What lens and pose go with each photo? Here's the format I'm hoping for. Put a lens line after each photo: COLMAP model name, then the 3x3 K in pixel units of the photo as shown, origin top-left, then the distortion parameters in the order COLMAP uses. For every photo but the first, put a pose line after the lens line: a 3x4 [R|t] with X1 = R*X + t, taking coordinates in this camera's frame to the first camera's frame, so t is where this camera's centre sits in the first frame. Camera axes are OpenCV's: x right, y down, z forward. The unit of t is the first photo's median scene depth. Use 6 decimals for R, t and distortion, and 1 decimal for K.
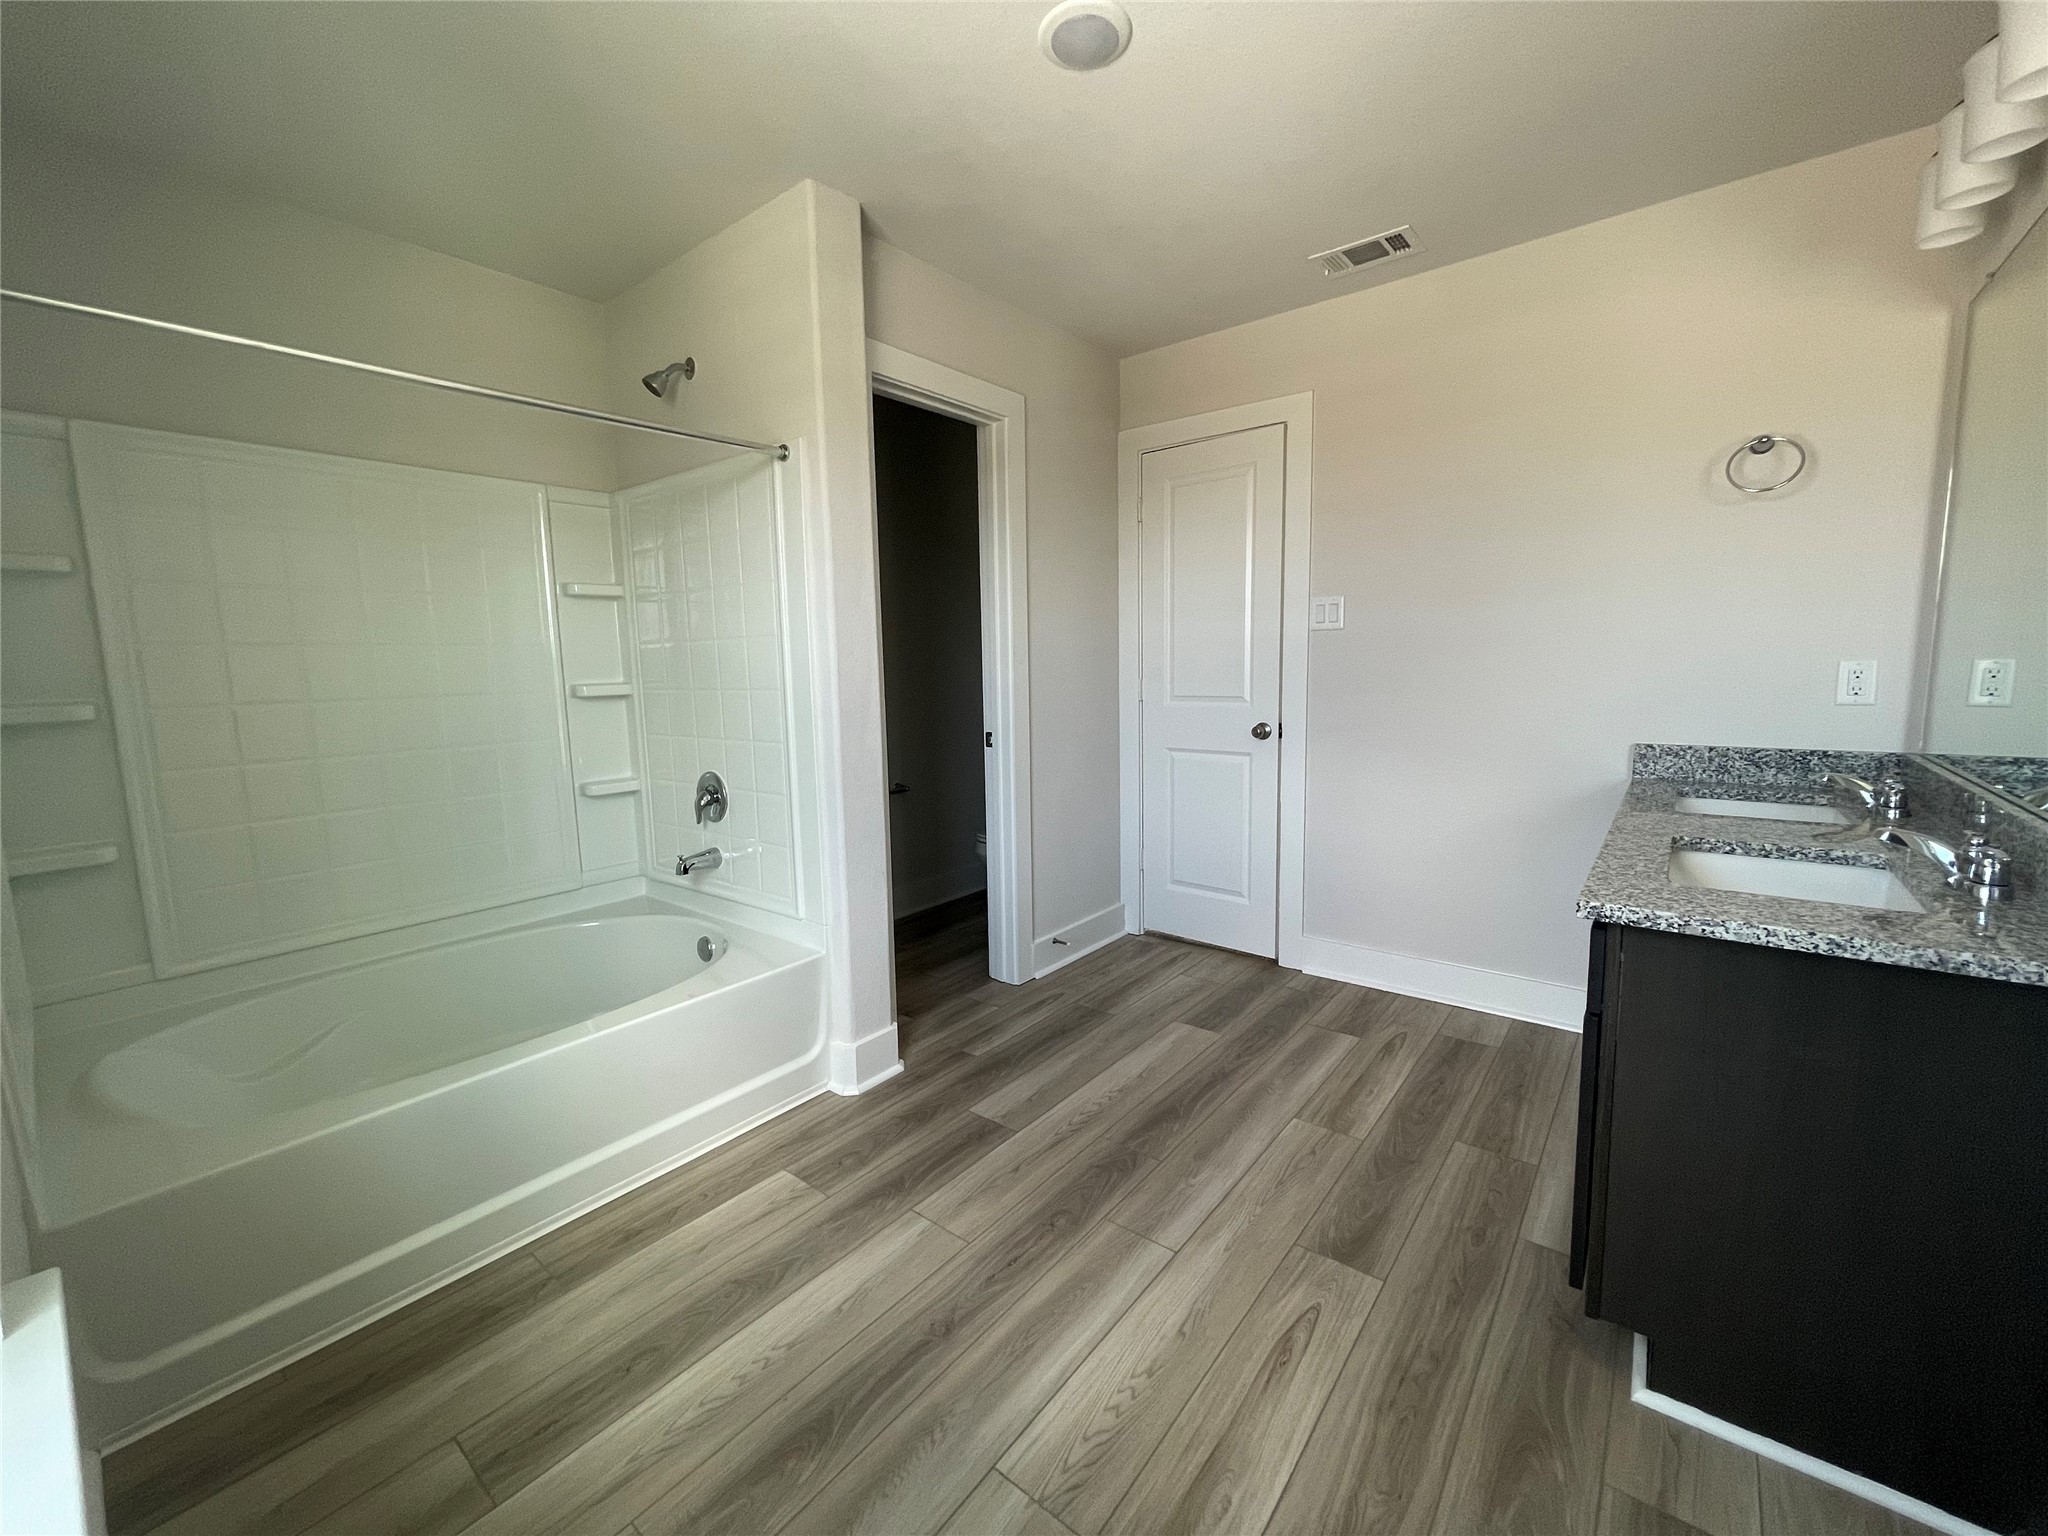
lens RADIAL K [[826.6, 0, 1021.3], [0, 826.6, 763.0], [0, 0, 1]] dist [0.002614, -0.000633]
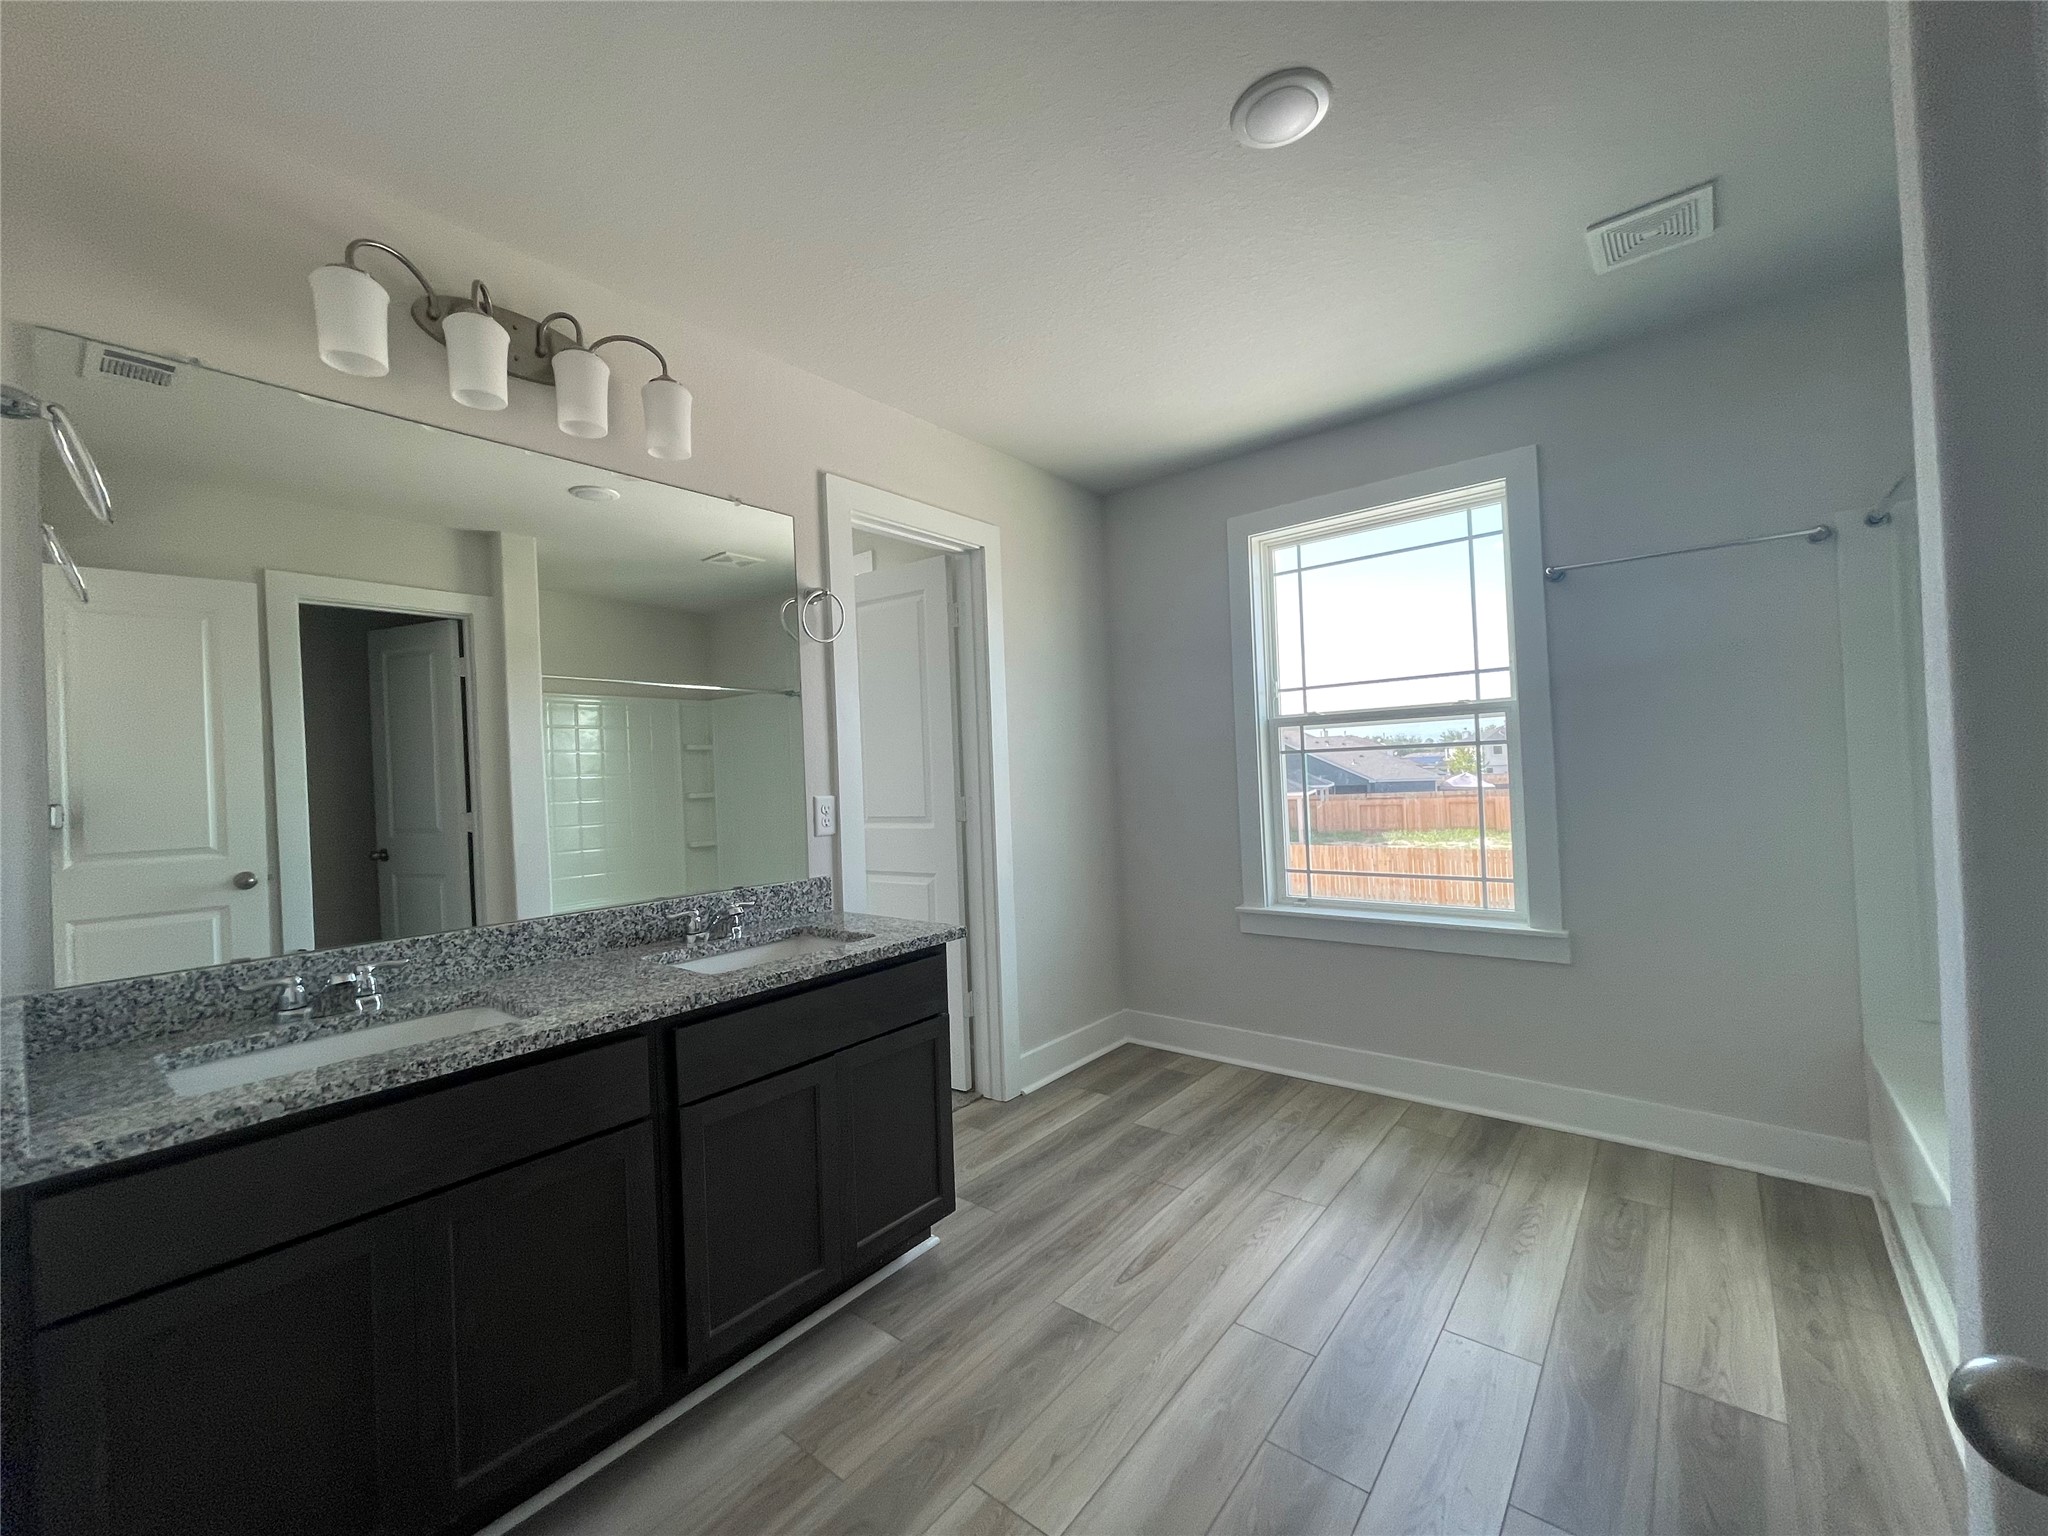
lens RADIAL K [[826.6, 0, 1019.4], [0, 826.6, 770.1], [0, 0, 1]] dist [0.002614, -0.000633]
pose [[-0.997622, 0.068149, 0.010258, 0.407439], [0.068885, 0.990566, 0.118466, -0.251391], [-0.002088, 0.118891, -0.992905, 1.995275]]
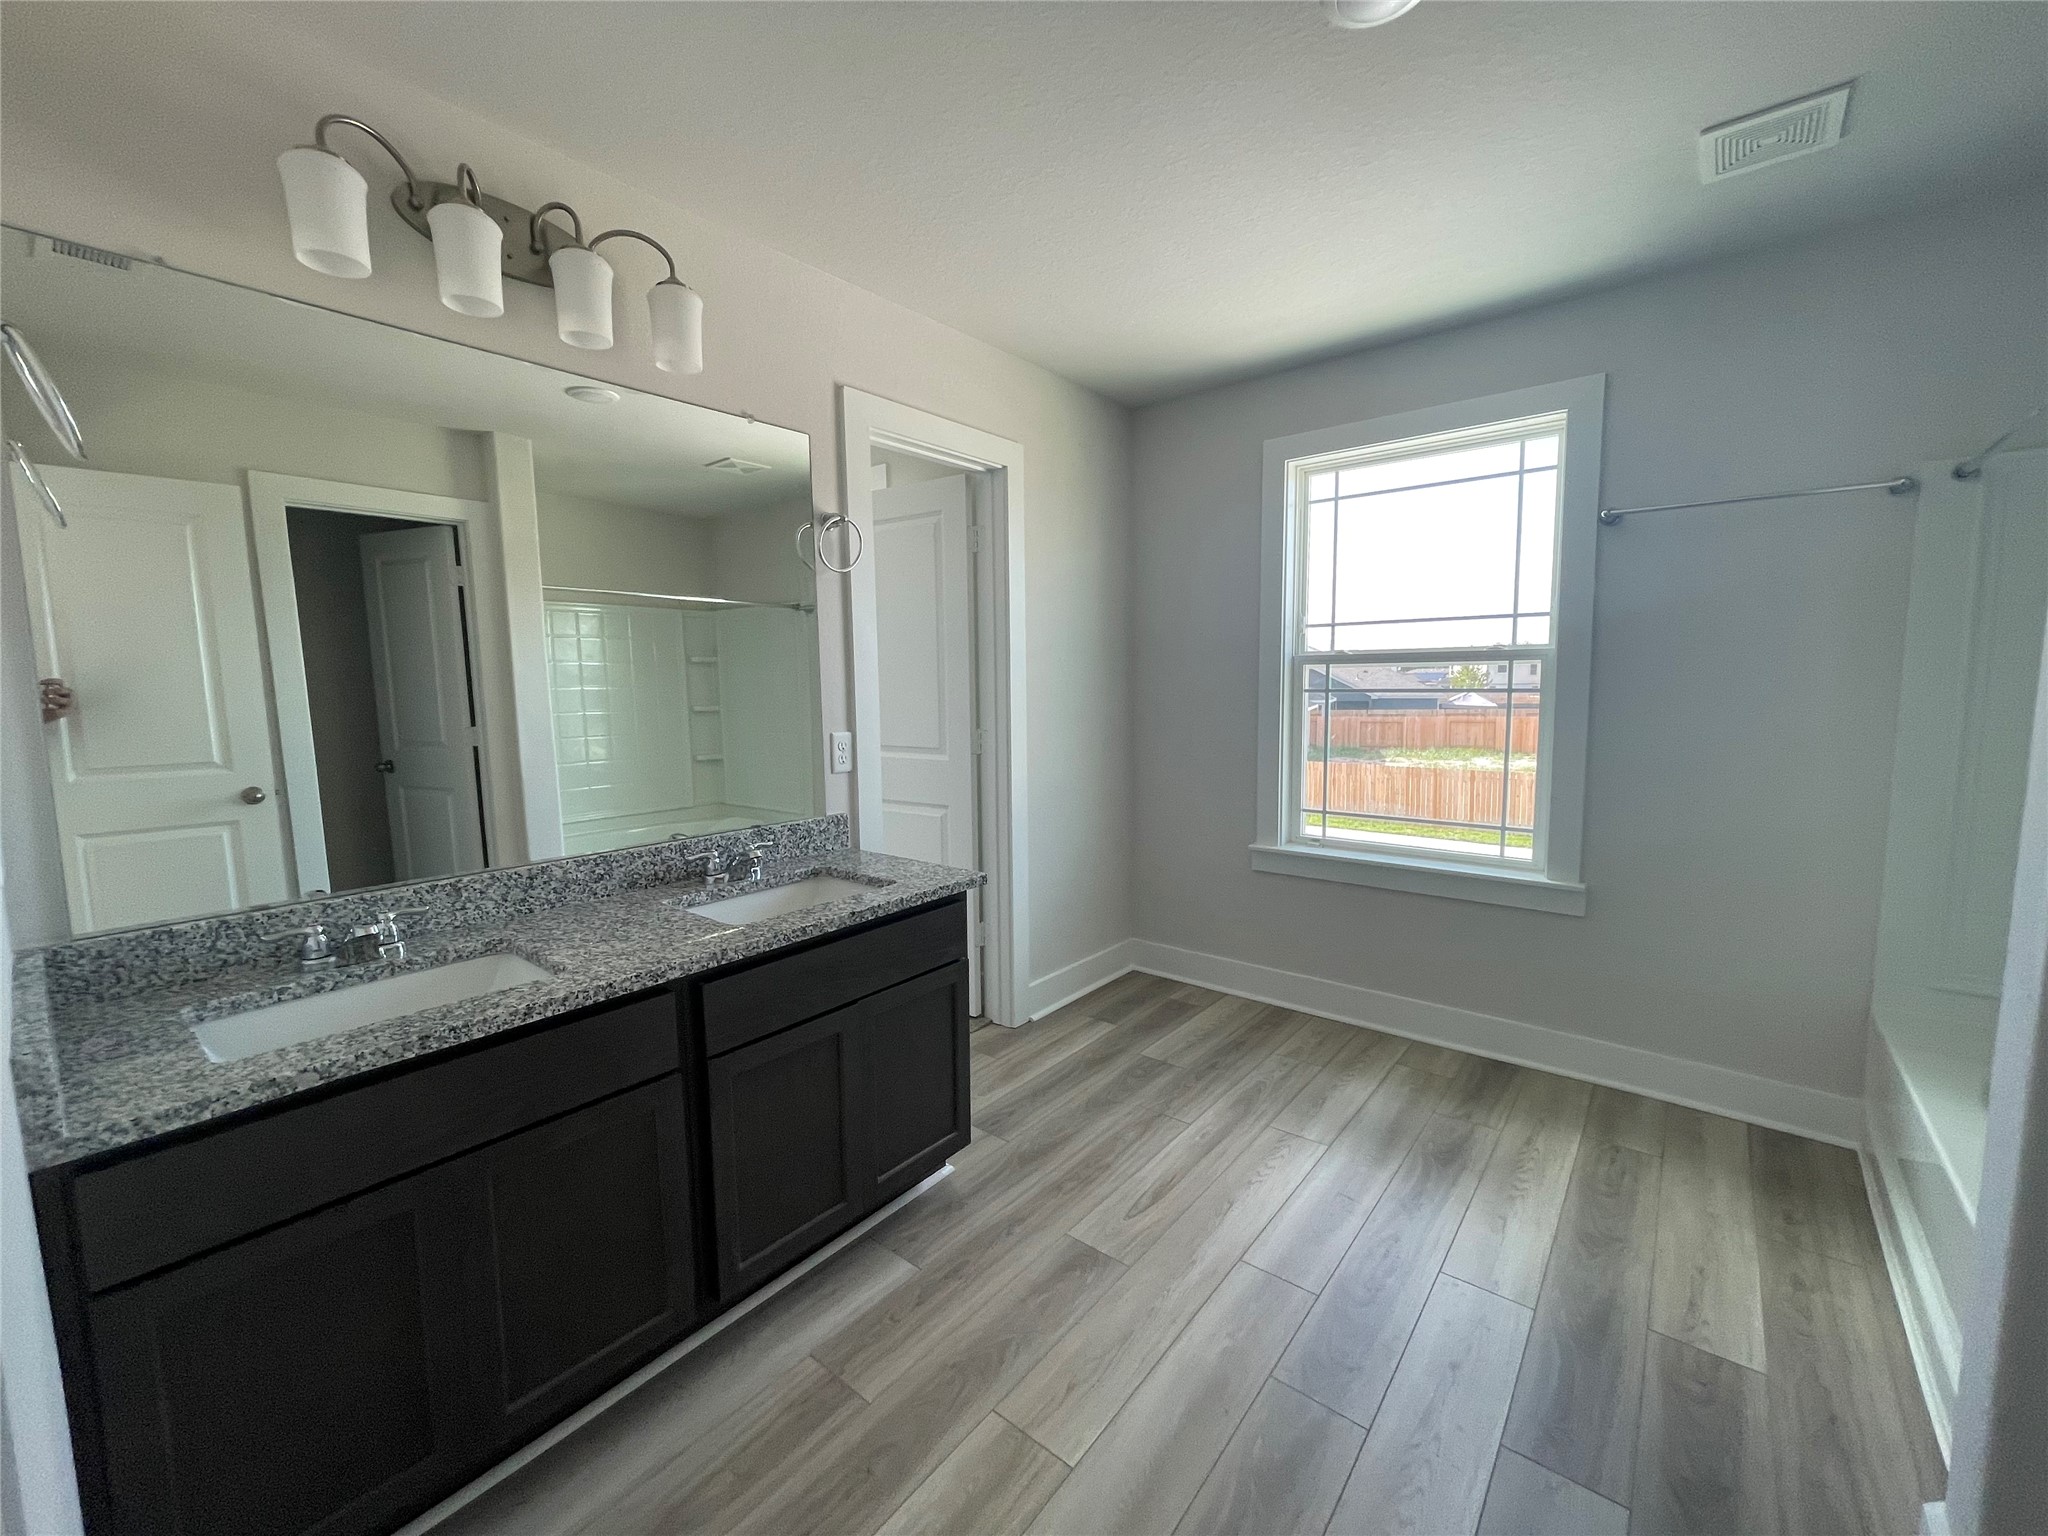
lens RADIAL K [[826.6, 0, 1019.2], [0, 826.6, 769.7], [0, 0, 1]] dist [0.002614, -0.000633]
pose [[-0.999077, 0.040037, 0.015561, 0.443291], [0.042544, 0.972315, 0.229767, -0.308544], [-0.005931, 0.230217, -0.973121, 1.951495]]
